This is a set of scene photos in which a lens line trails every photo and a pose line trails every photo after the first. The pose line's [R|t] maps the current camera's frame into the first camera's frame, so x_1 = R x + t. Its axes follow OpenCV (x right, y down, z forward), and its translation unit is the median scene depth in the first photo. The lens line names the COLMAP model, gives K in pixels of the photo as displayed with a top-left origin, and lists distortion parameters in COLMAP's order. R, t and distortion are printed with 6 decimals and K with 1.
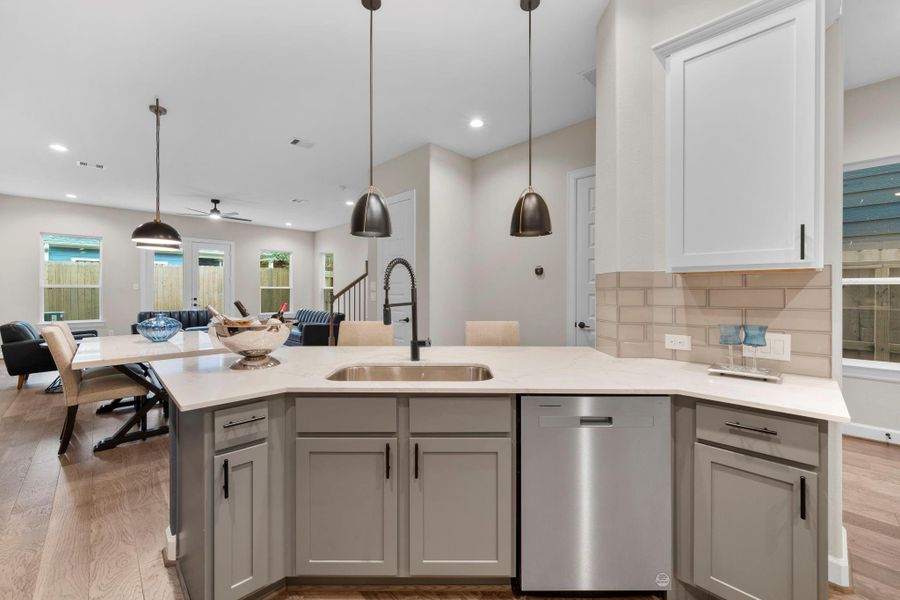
lens RADIAL K [[357.6, 0, 447.2], [0, 357.6, 290.9], [0, 0, 1]] dist [-0.001375, -0.000108]
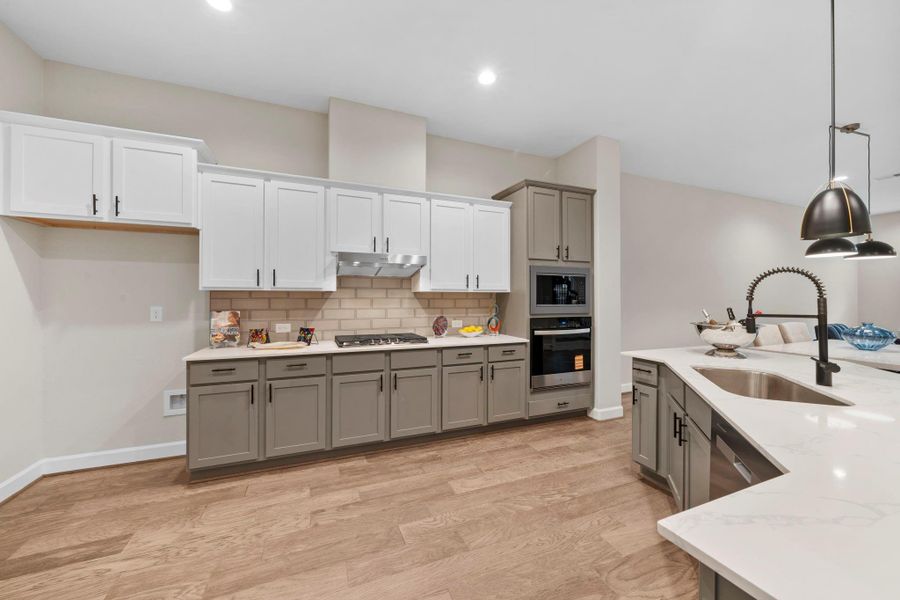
lens RADIAL K [[338.8, 0, 446.7], [0, 338.8, 297.4], [0, 0, 1]] dist [-0.001035, -0.000048]
pose [[-0.383937, -0.002035, -0.923357, 0.996626], [-0.001281, 0.999998, -0.001671, -0.007791], [0.923358, 0.000541, -0.383939, 0.502183]]
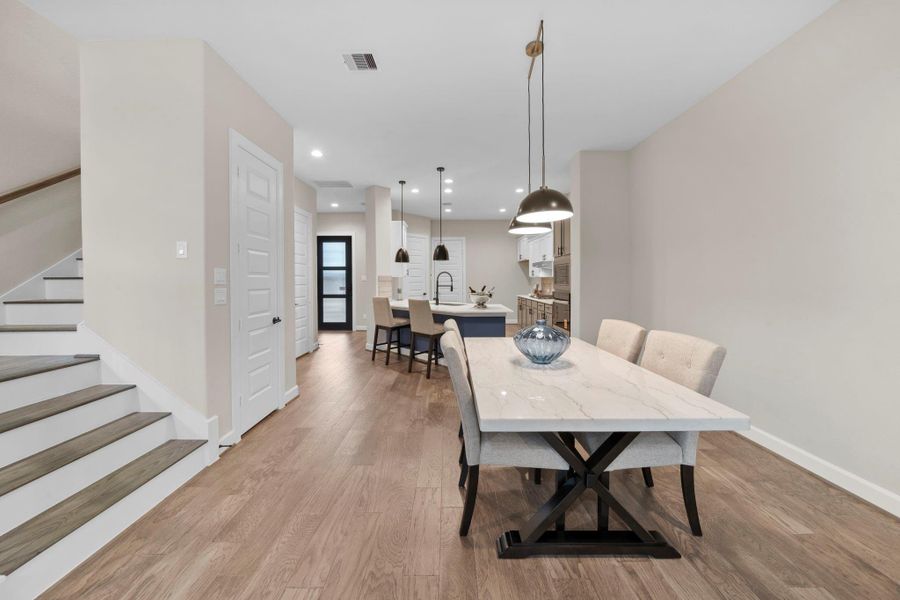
lens RADIAL K [[326.3, 0, 452.1], [0, 326.3, 284.8], [0, 0, 1]] dist [-0.000153, -0.000002]
pose [[-0.713658, -0.005436, 0.700473, -2.108965], [0.004674, 0.999911, 0.012521, -0.004635], [-0.700479, 0.012210, -0.713569, 2.886843]]
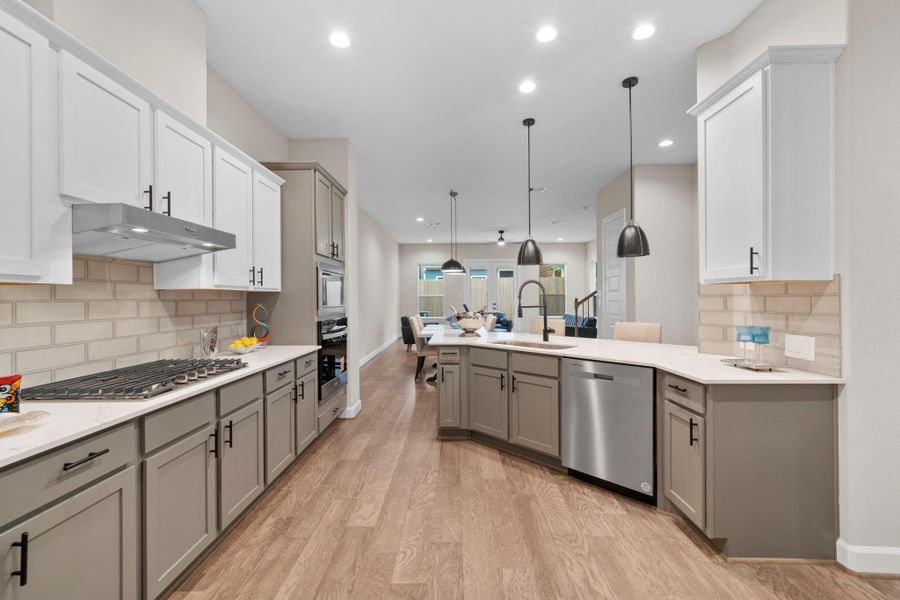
lens RADIAL K [[380.8, 0, 447.1], [0, 380.8, 297.9], [0, 0, 1]] dist [0.000755, 0.000145]
pose [[0.696210, -0.004845, -0.717822, 0.864739], [0.006799, 0.999977, -0.000155, -0.006360], [0.717806, -0.004773, 0.696227, -0.545404]]
